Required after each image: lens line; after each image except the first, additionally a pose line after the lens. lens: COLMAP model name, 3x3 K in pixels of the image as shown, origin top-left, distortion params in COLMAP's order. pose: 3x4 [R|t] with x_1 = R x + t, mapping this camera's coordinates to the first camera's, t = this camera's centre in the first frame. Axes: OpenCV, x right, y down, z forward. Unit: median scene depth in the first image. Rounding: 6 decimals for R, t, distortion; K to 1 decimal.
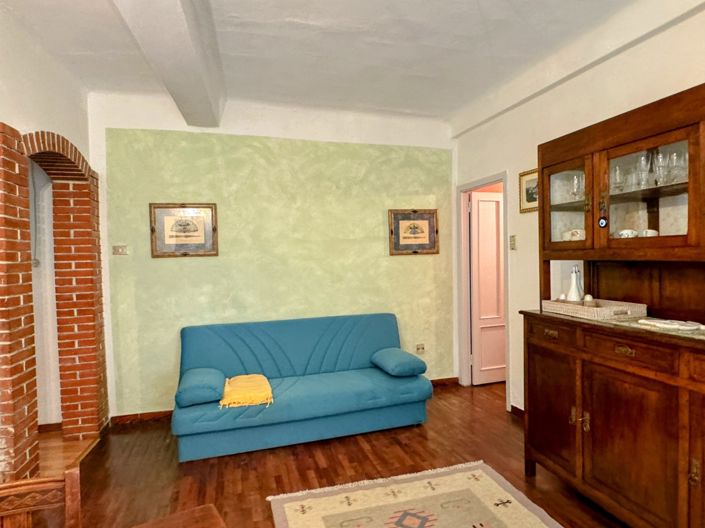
lens RADIAL K [[424.0, 0, 351.9], [0, 424.0, 267.9], [0, 0, 1]] dist [0.000865, 0.000481]
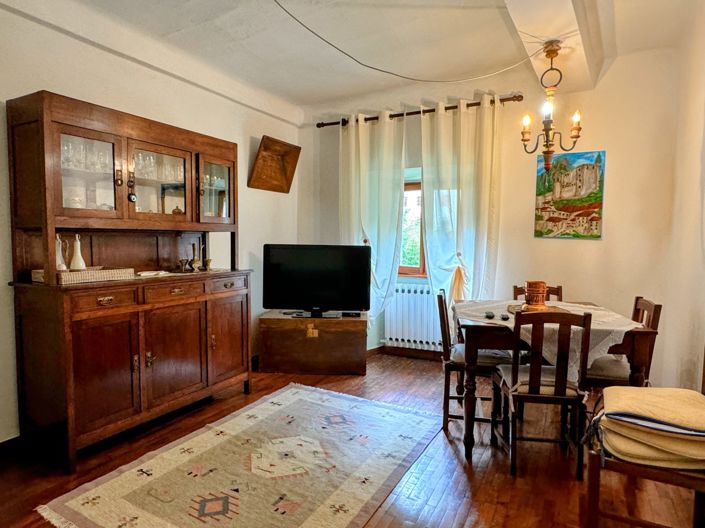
lens RADIAL K [[424.0, 0, 350.8], [0, 424.0, 263.8], [0, 0, 1]] dist [0.000865, 0.000481]
pose [[-0.725567, -0.018633, 0.687899, -0.676192], [0.026943, 0.998098, 0.055454, 0.030595], [-0.687624, 0.058769, -0.723685, 1.391194]]
